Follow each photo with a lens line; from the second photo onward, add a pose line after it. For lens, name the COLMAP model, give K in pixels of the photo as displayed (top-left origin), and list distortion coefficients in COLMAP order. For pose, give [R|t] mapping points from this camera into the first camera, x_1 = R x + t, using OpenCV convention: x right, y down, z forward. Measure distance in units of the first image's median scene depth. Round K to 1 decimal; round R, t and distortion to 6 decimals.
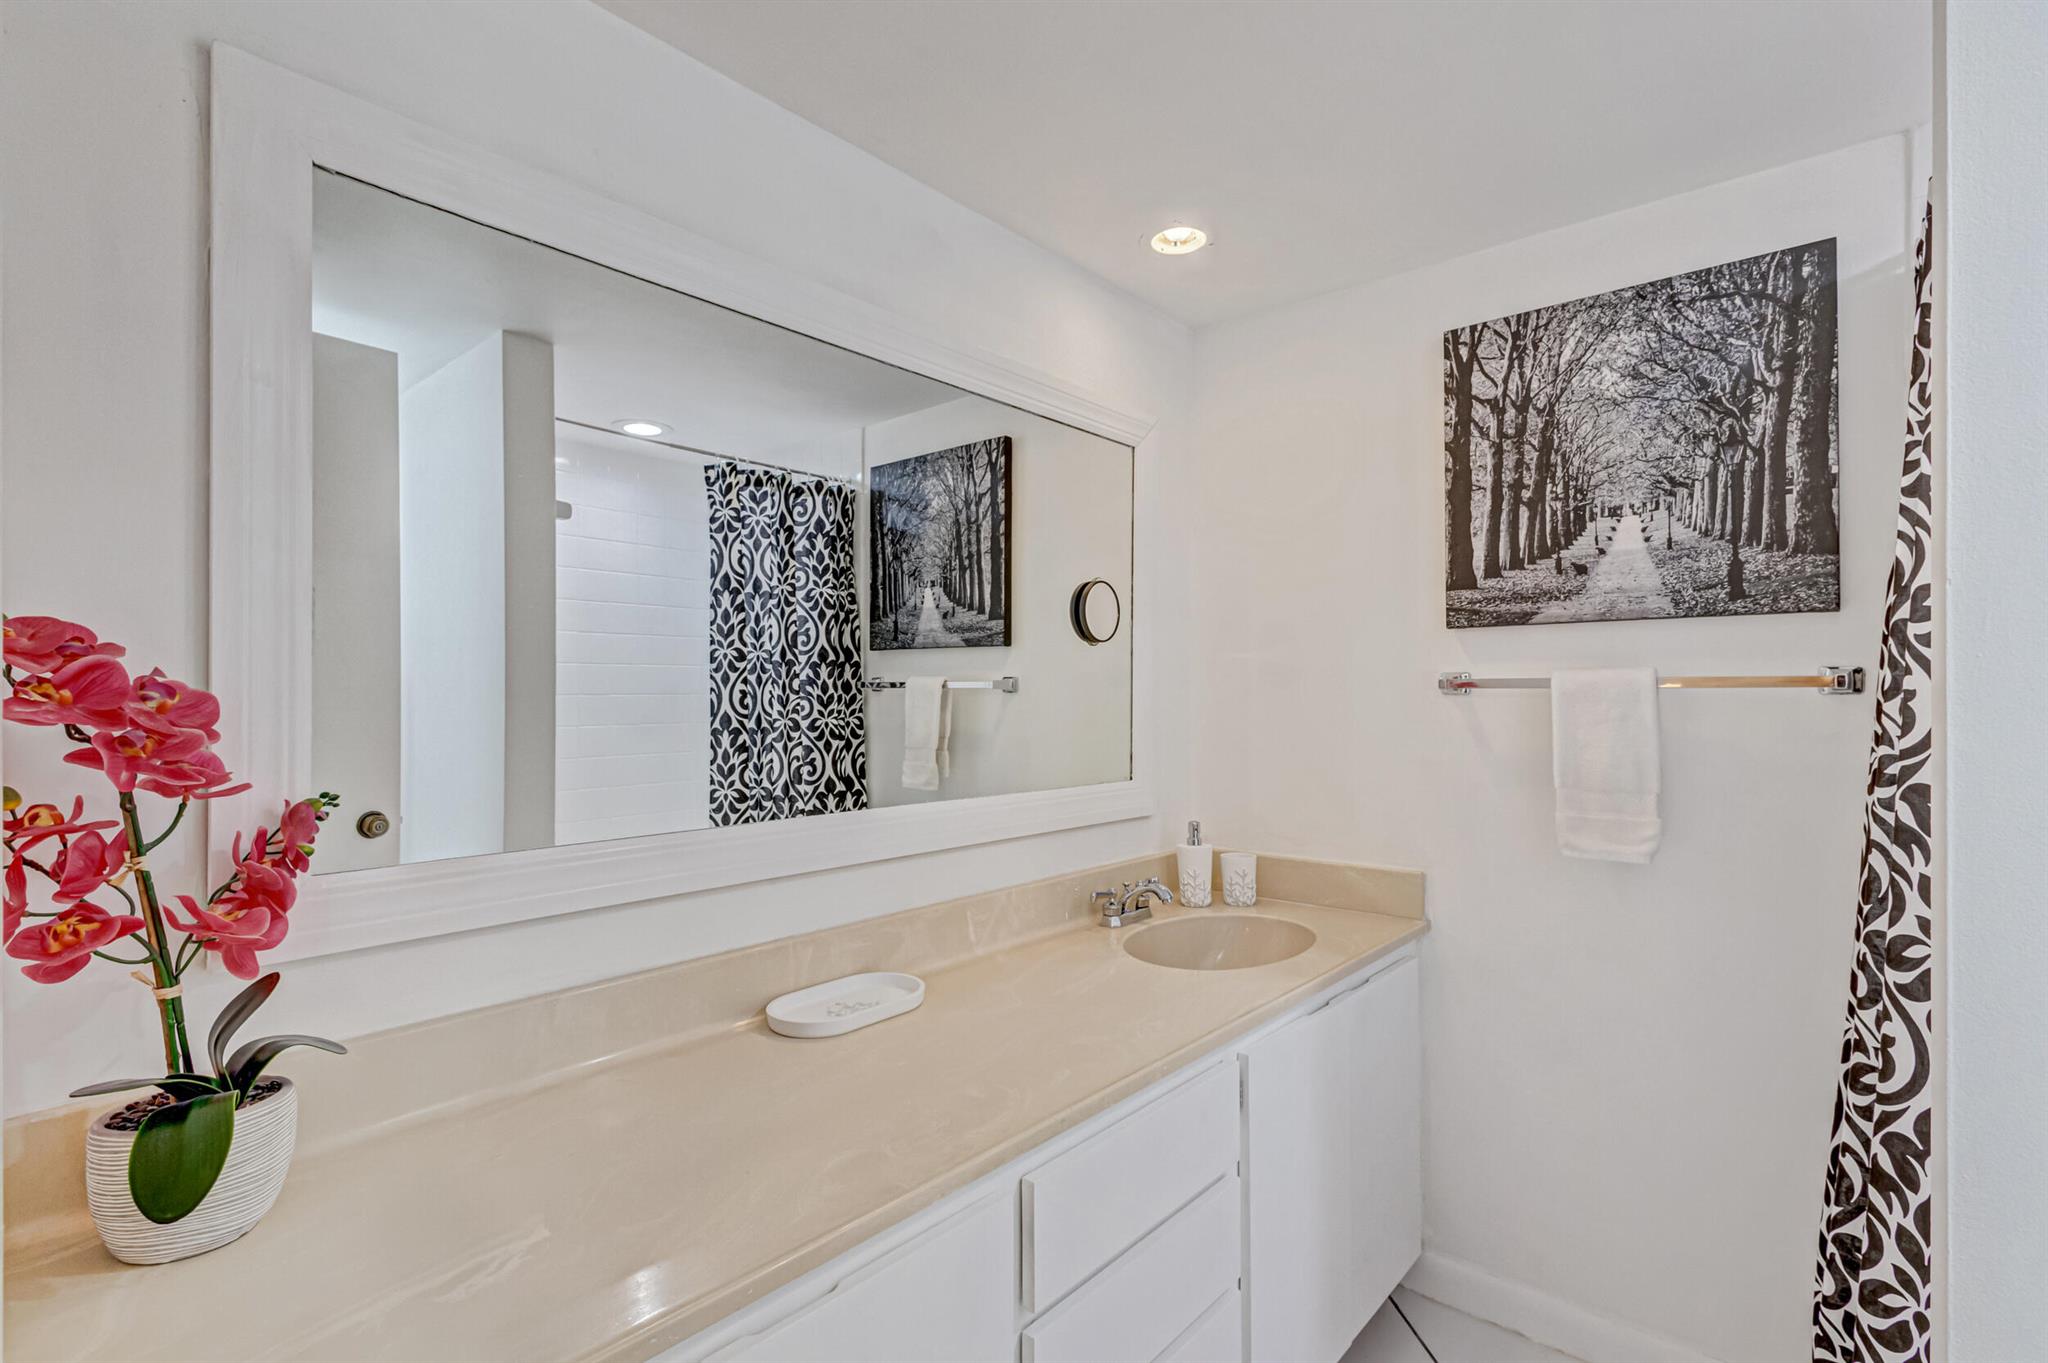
lens RADIAL K [[950.8, 0, 1021.3], [0, 950.8, 688.2], [0, 0, 1]] dist [-0.014091, 0.000462]
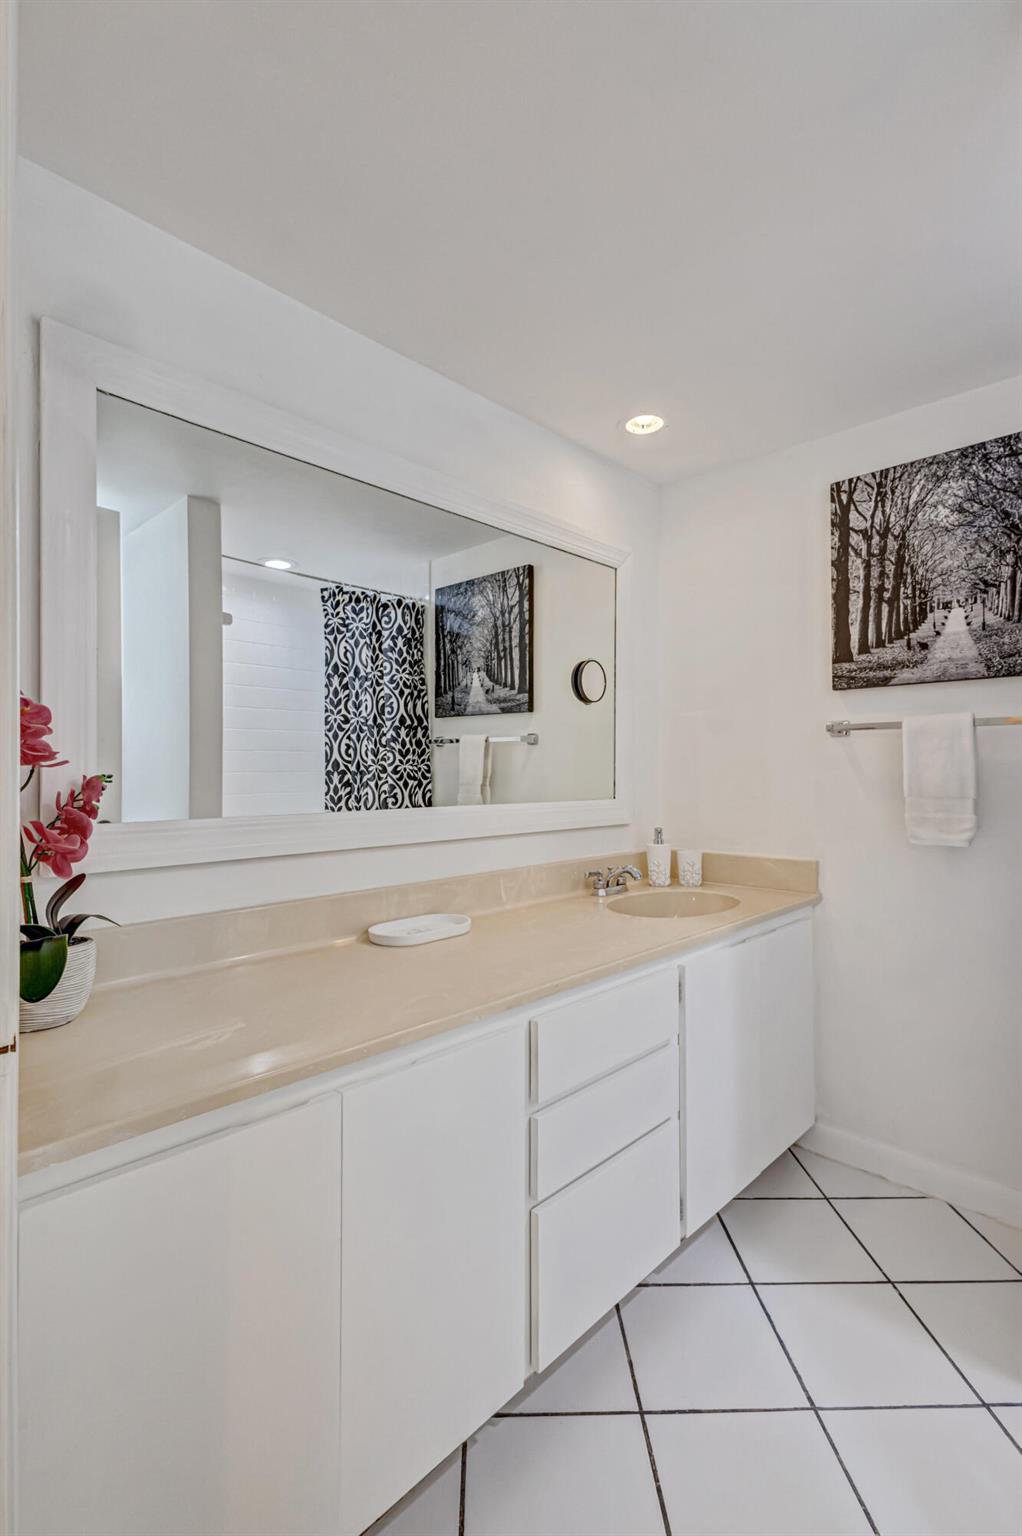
lens RADIAL K [[713.1, 0, 513.6], [0, 713.1, 769.5], [0, 0, 1]] dist [-0.014091, 0.000462]
pose [[0.998842, -0.000129, -0.048120, 0.016008], [0.000470, 0.999975, 0.007071, 0.048725], [0.048118, -0.007086, 0.998817, -0.101138]]
